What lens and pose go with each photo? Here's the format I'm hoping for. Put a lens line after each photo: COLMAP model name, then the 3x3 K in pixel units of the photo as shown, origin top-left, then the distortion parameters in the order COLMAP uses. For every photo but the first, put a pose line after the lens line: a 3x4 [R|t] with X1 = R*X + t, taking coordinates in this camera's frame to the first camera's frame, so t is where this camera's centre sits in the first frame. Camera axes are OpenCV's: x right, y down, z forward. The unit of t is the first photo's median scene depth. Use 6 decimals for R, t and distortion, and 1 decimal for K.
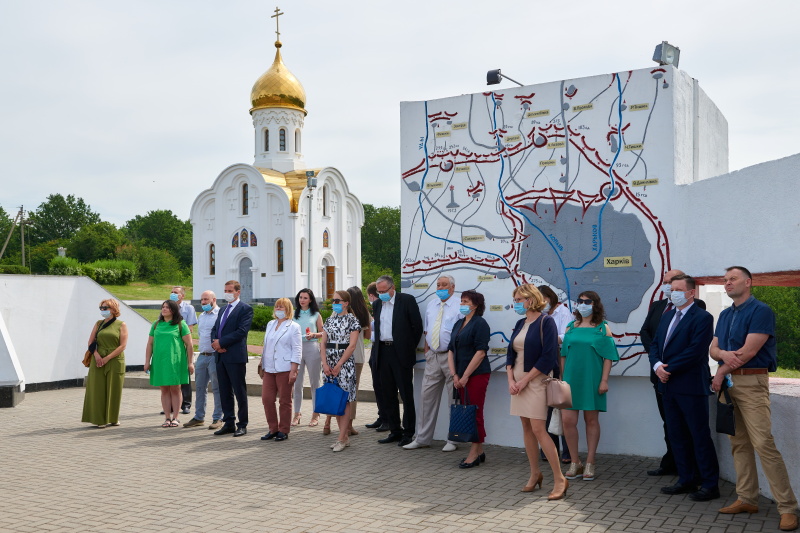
lens RADIAL K [[796.3, 0, 400.3], [0, 796.3, 268.4], [0, 0, 1]] dist [0.005034, 0.000000]
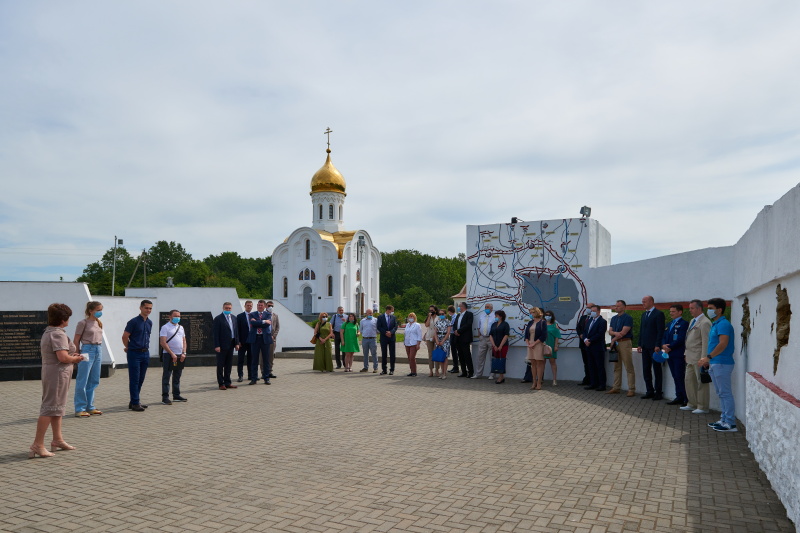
lens RADIAL K [[575.6, 0, 396.0], [0, 575.6, 291.0], [0, 0, 1]] dist [-0.014105, -0.007779]
pose [[0.999320, 0.013249, 0.034414, -0.257731], [-0.013158, 0.999909, -0.002861, -0.017801], [-0.034449, 0.002406, 0.999404, -0.620744]]
